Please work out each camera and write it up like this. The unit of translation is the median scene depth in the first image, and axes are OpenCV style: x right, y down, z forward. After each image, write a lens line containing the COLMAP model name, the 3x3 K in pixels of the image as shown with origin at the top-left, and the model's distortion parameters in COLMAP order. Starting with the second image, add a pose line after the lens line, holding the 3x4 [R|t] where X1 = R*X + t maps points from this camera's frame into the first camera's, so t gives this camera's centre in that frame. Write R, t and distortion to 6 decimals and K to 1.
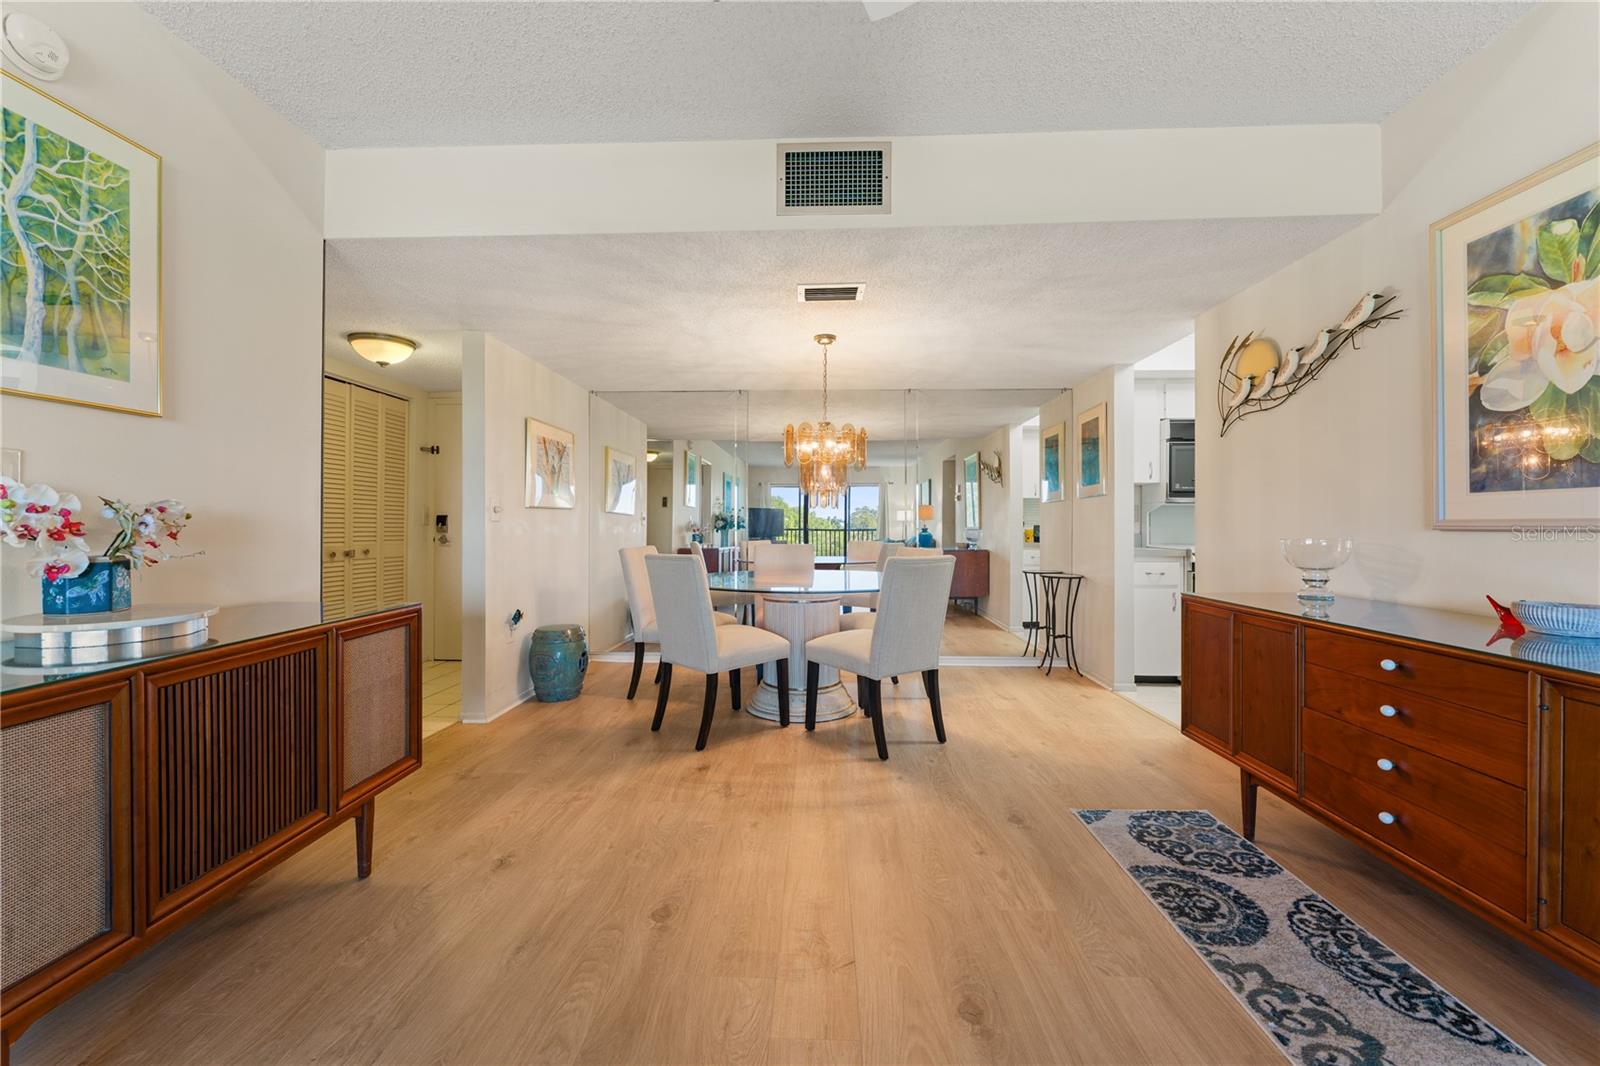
lens RADIAL K [[654.8, 0, 791.0], [0, 654.8, 532.1], [0, 0, 1]] dist [0.001181, -0.000105]
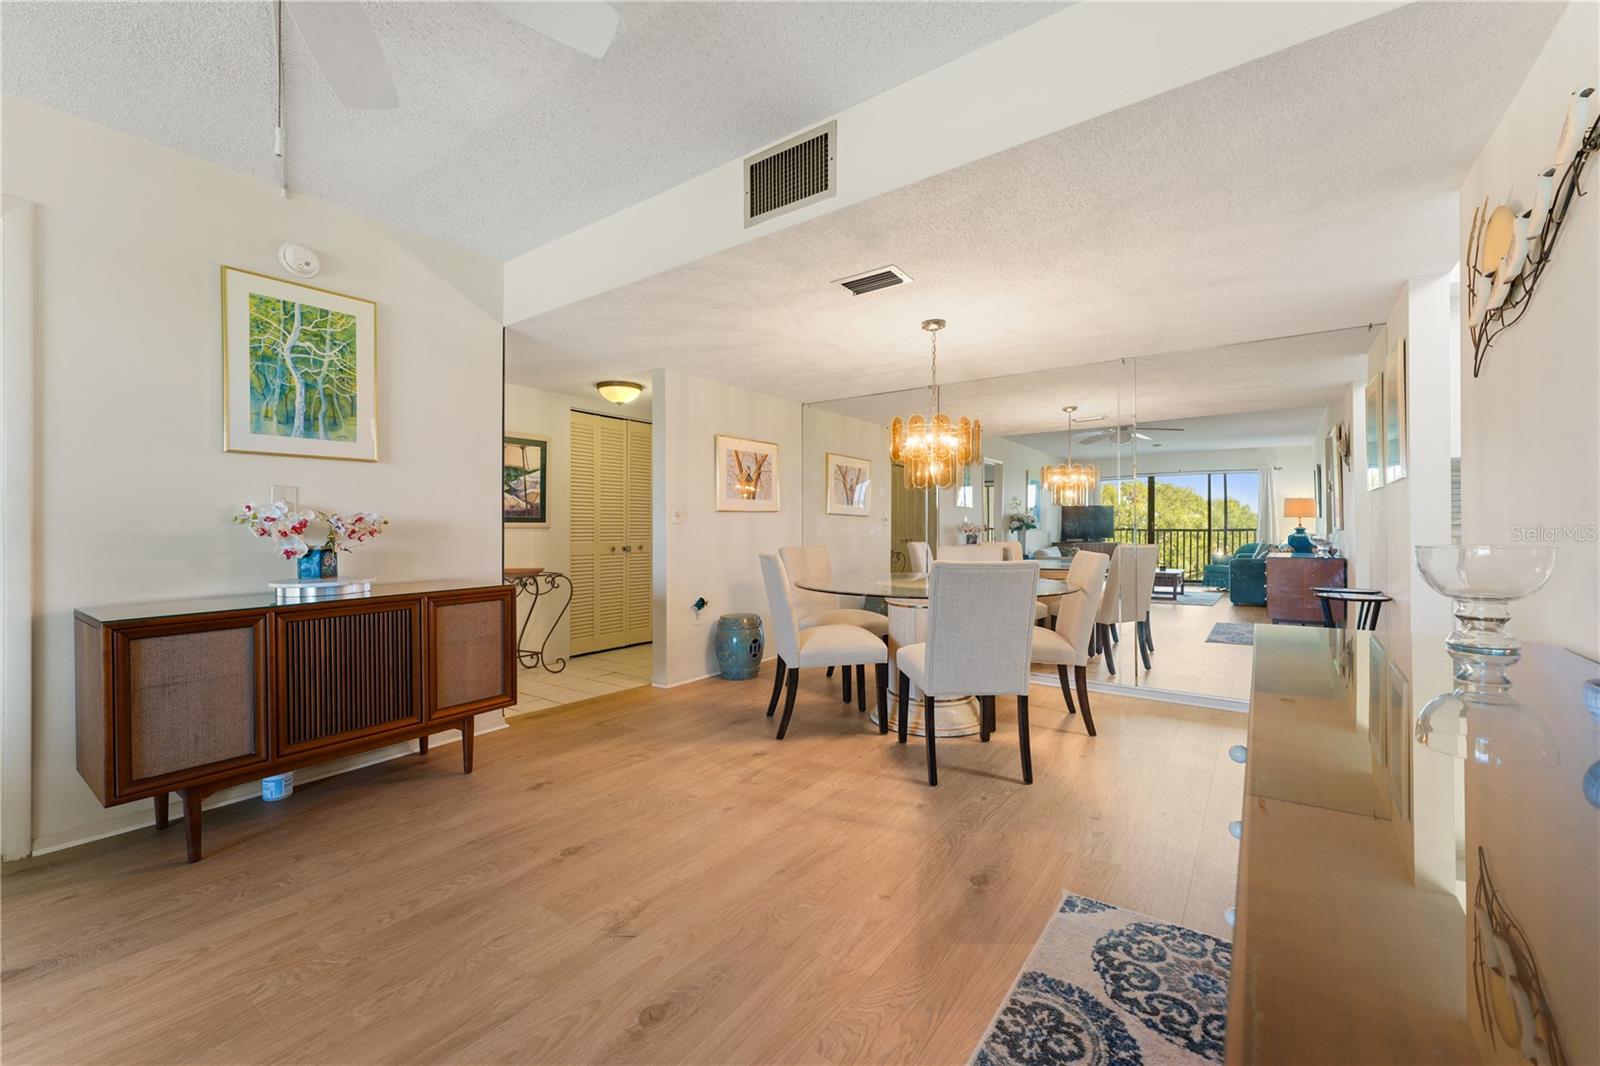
lens RADIAL K [[654.8, 0, 791.0], [0, 654.8, 532.1], [0, 0, 1]] dist [0.001181, -0.000105]
pose [[0.824492, 0.001197, -0.565872, 0.658347], [-0.001761, 0.999998, -0.000452, -0.000944], [0.565870, 0.001369, 0.824493, 0.192991]]
